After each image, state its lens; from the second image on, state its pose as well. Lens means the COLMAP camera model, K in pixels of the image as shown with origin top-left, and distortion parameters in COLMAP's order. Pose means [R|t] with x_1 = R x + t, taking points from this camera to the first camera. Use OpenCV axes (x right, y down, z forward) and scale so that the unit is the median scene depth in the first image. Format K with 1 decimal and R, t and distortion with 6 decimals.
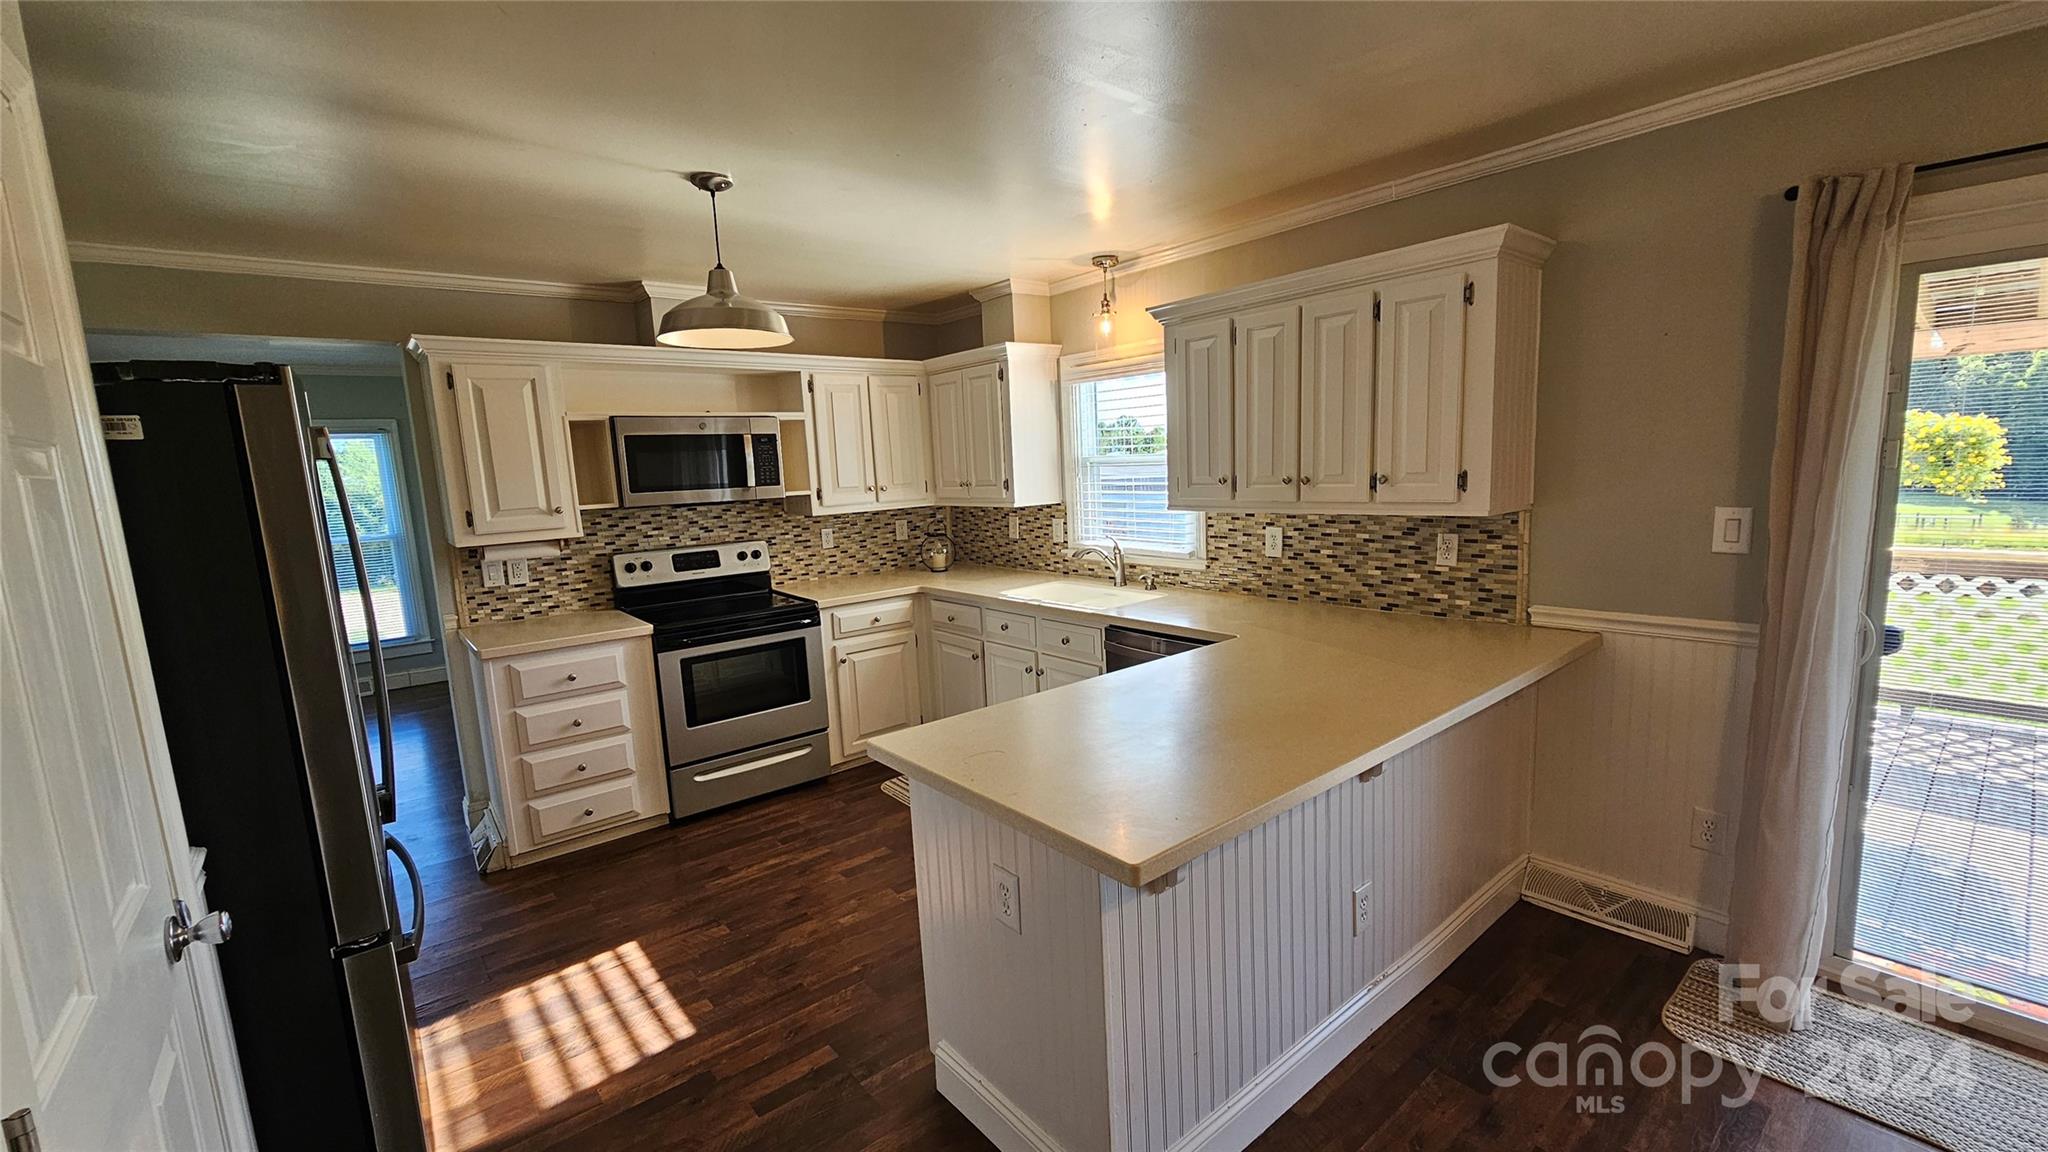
lens RADIAL K [[844.7, 0, 1038.9], [0, 844.7, 580.5], [0, 0, 1]] dist [0.016505, -0.000050]
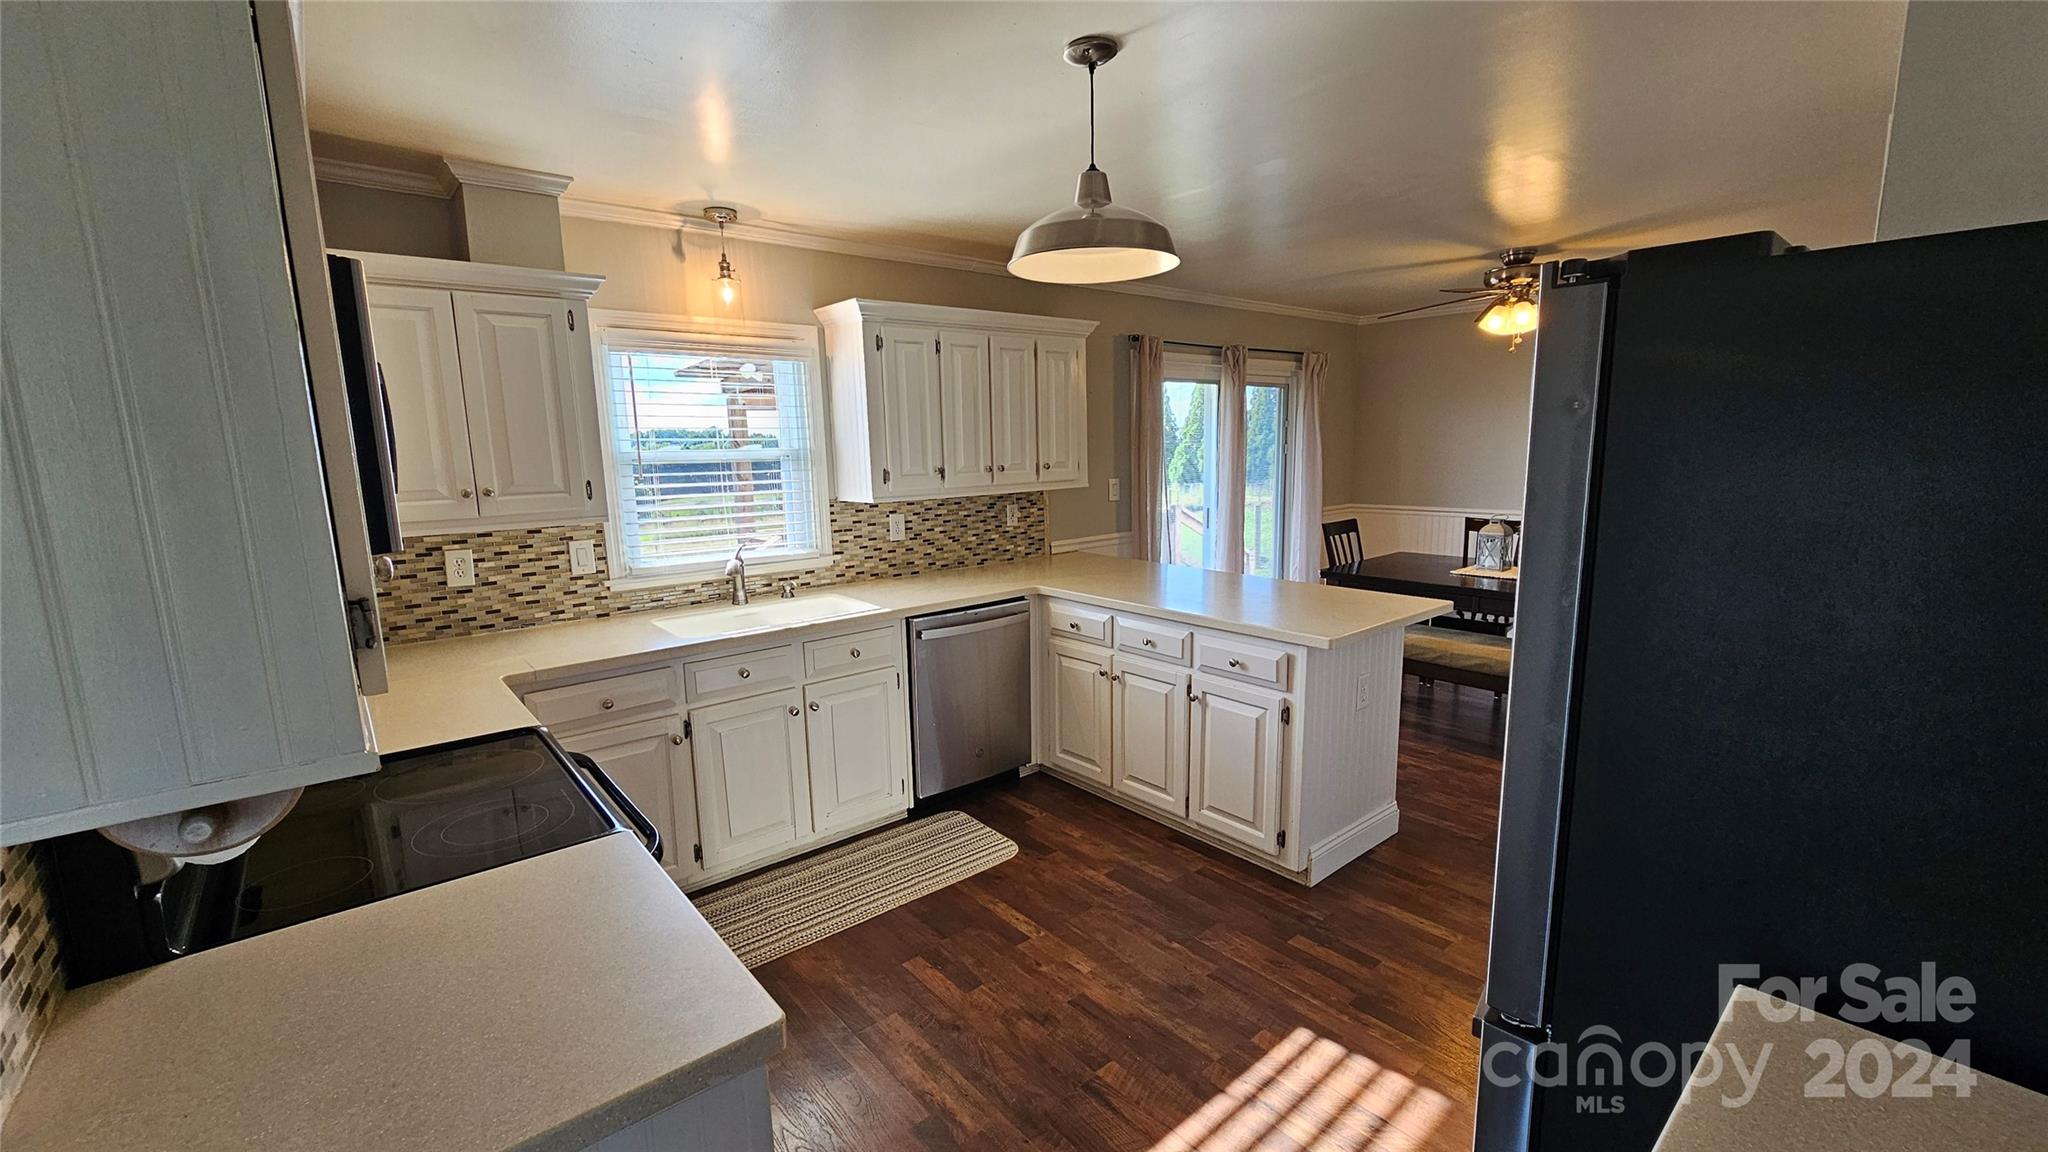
lens RADIAL K [[844.7, 0, 1038.9], [0, 844.7, 580.5], [0, 0, 1]] dist [0.016505, -0.000050]
pose [[-0.010728, -0.122385, 0.992425, -1.026637], [0.162812, 0.979024, 0.122493, -0.099220], [-0.986599, 0.162892, 0.009422, 0.957010]]
